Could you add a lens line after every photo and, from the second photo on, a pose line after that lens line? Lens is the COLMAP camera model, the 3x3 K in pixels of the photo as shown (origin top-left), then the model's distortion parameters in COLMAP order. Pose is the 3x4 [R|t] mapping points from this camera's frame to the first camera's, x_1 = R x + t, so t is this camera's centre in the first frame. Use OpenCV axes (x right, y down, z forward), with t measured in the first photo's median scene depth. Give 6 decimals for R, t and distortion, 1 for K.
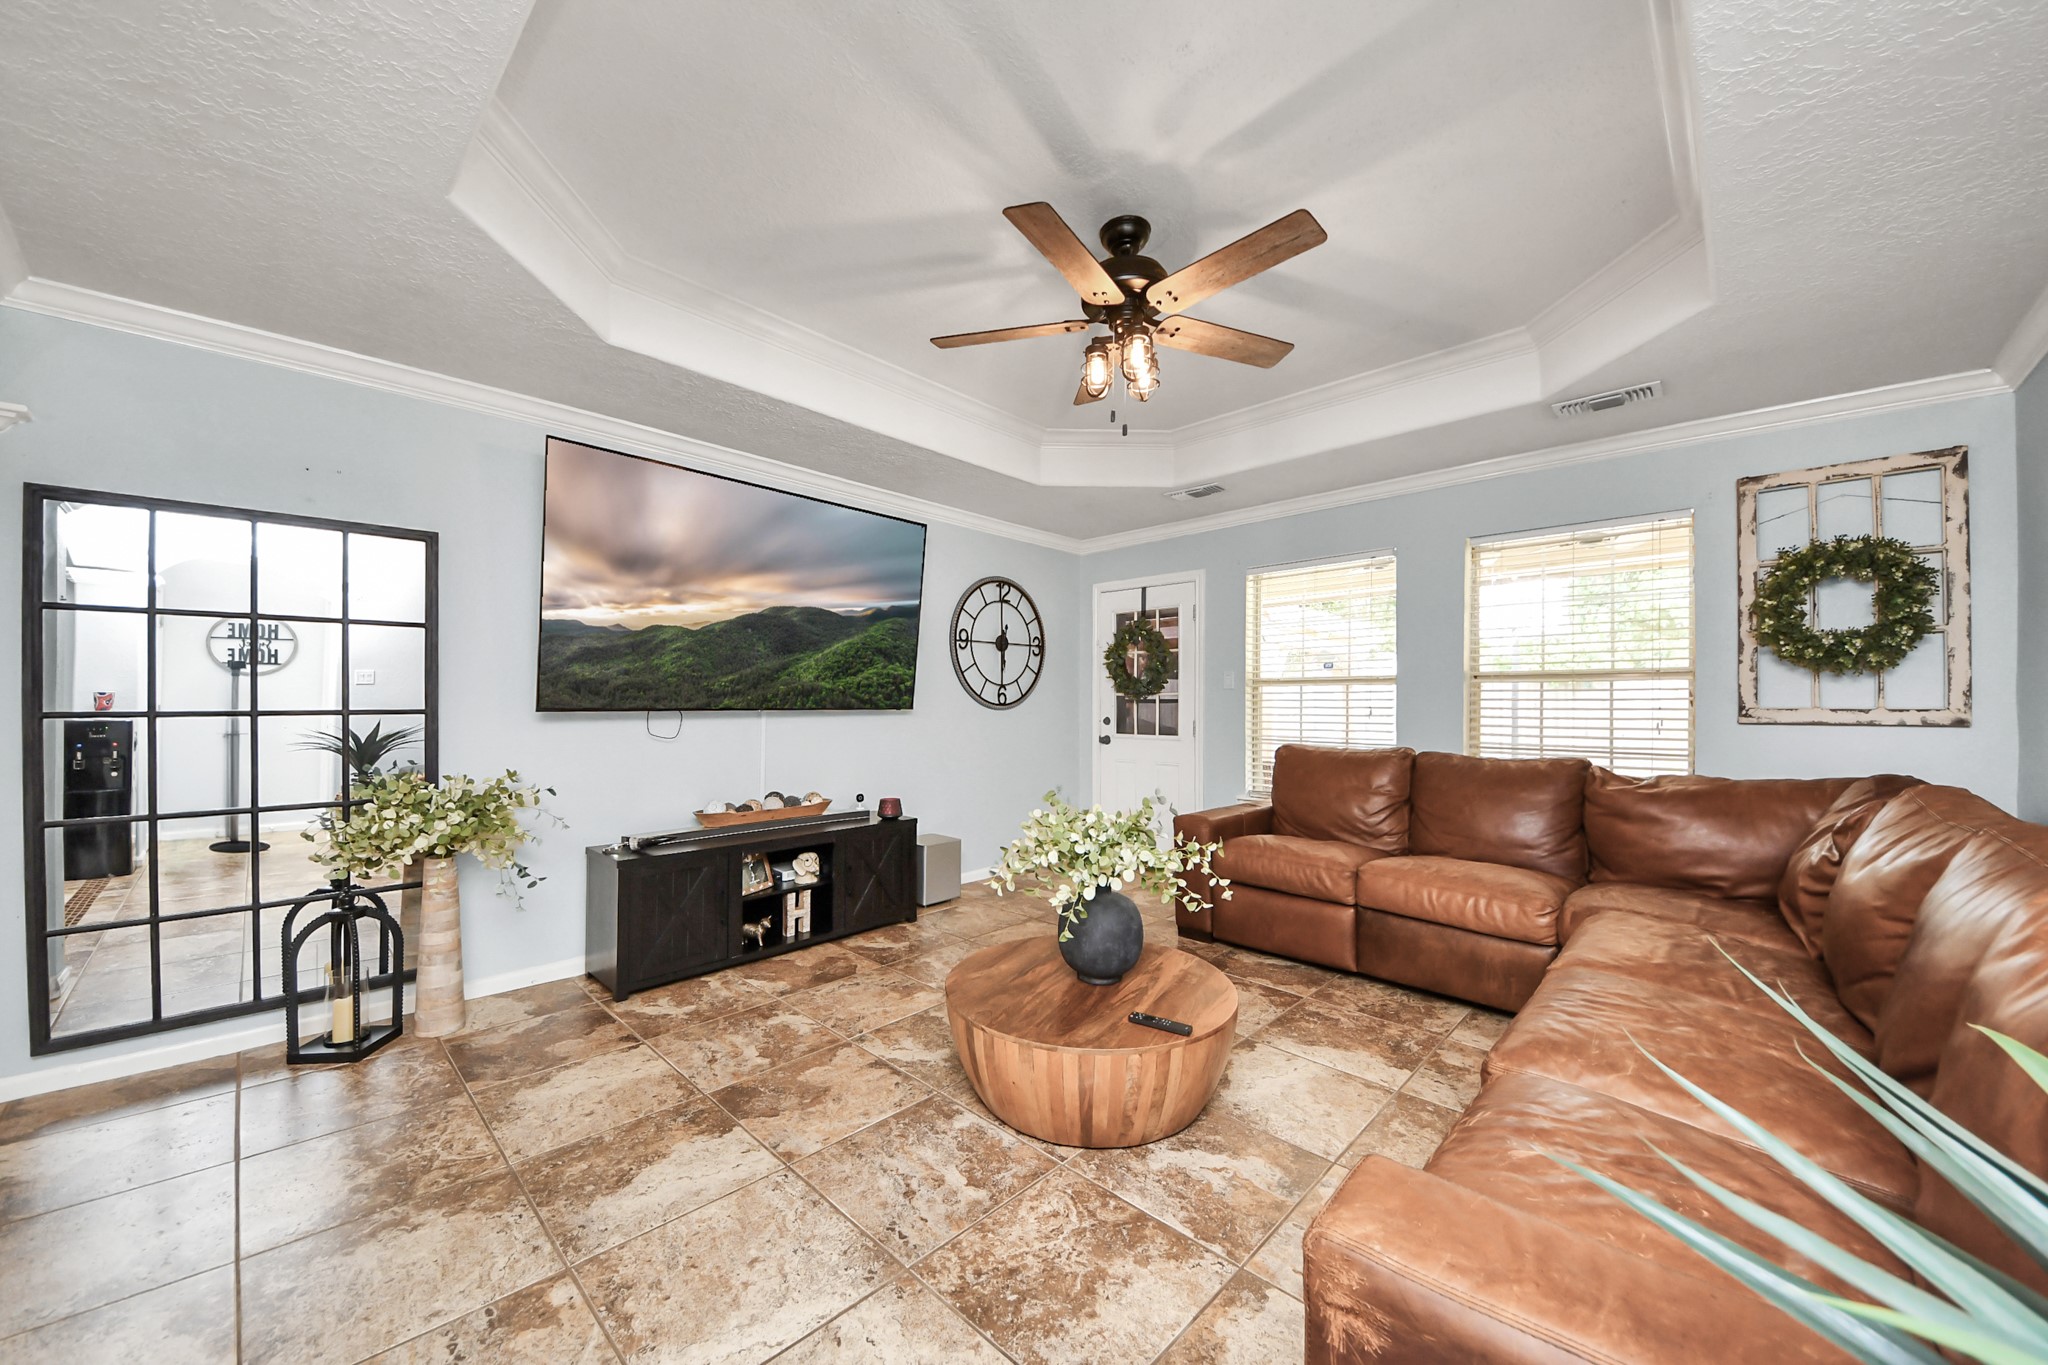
lens RADIAL K [[736.3, 0, 1002.0], [0, 736.3, 699.9], [0, 0, 1]] dist [0.061188, -0.027061]
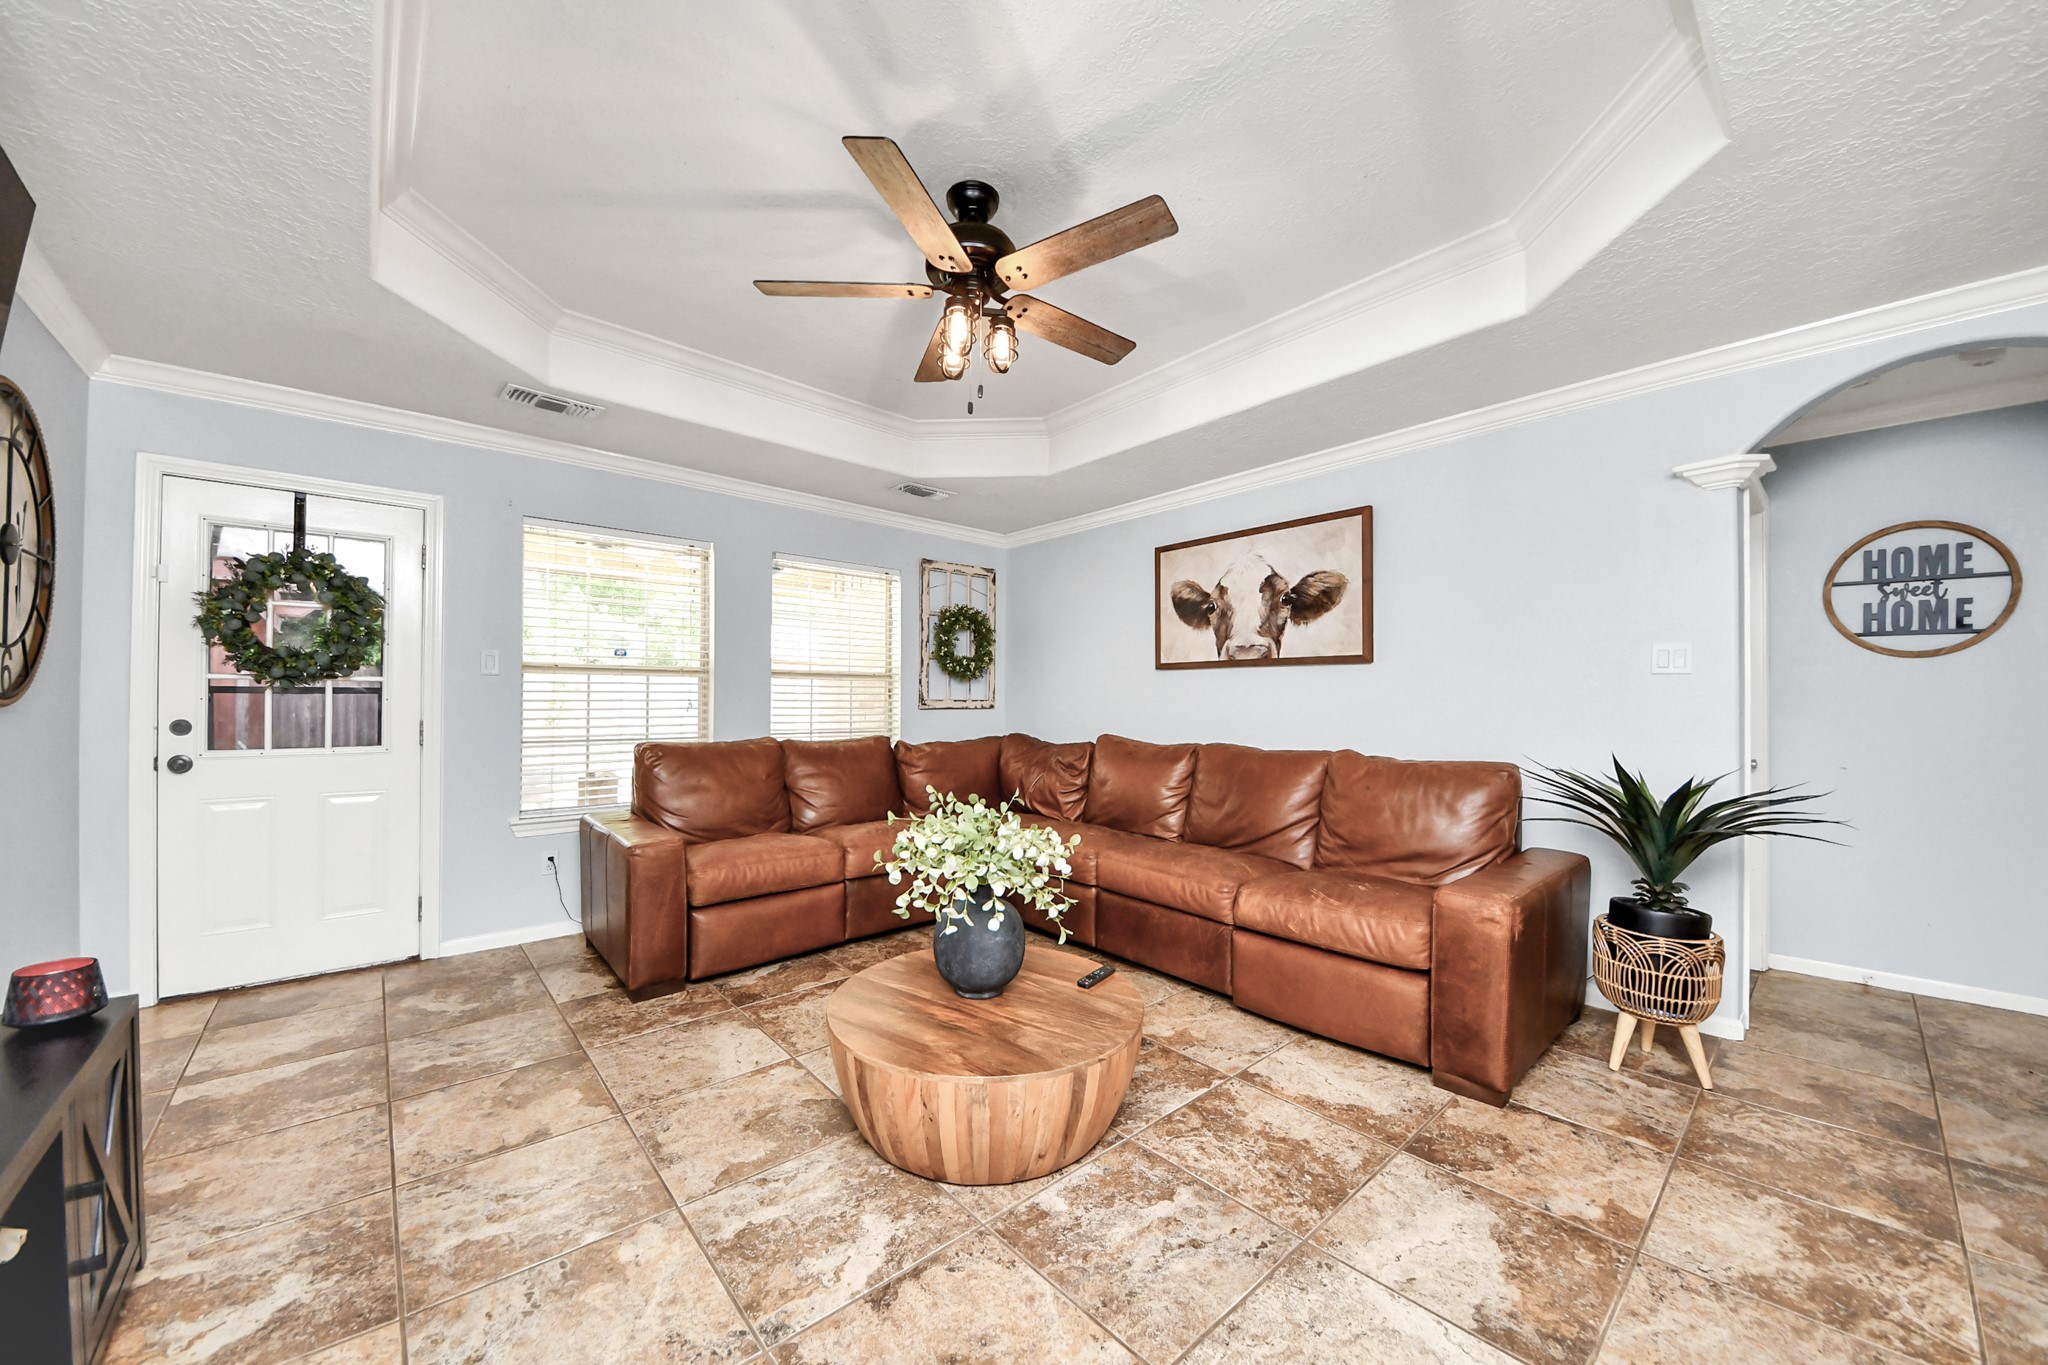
lens RADIAL K [[745.2, 0, 1024.7], [0, 745.2, 690.5], [0, 0, 1]] dist [0.042413, -0.024558]
pose [[0.065271, 0.009781, 0.997820, -0.624614], [-0.008031, 0.999925, -0.009277, 0.004823], [-0.997835, -0.007408, 0.065344, 0.688768]]
